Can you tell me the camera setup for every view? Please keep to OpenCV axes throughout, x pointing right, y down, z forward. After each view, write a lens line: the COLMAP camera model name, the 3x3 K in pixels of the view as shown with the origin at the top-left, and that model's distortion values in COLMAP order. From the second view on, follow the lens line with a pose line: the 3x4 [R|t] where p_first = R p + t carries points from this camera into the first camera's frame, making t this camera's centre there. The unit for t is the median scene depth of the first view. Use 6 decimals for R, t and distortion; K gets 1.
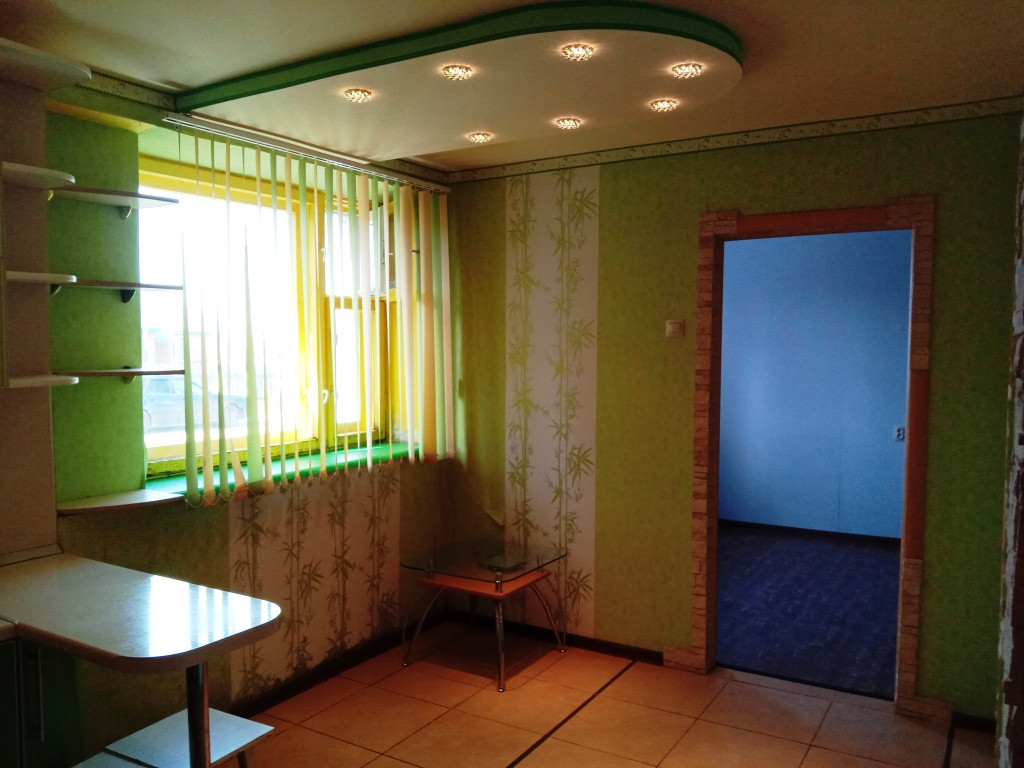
lens RADIAL K [[810.6, 0, 518.5], [0, 810.6, 381.7], [0, 0, 1]] dist [0.017623, -0.056132]
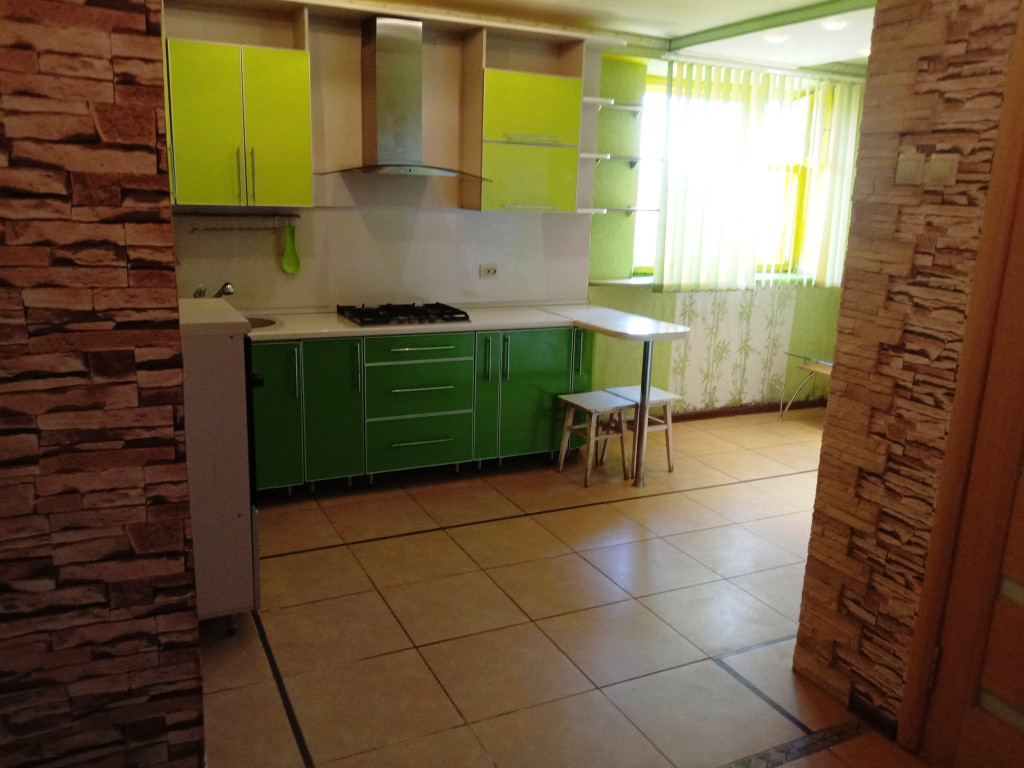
lens RADIAL K [[810.6, 0, 515.6], [0, 810.6, 386.1], [0, 0, 1]] dist [0.017623, -0.056132]
pose [[0.838986, 0.158544, -0.520545, 0.233820], [-0.062133, 0.978269, 0.197811, 0.024599], [0.540594, -0.133617, 0.830605, -0.523069]]
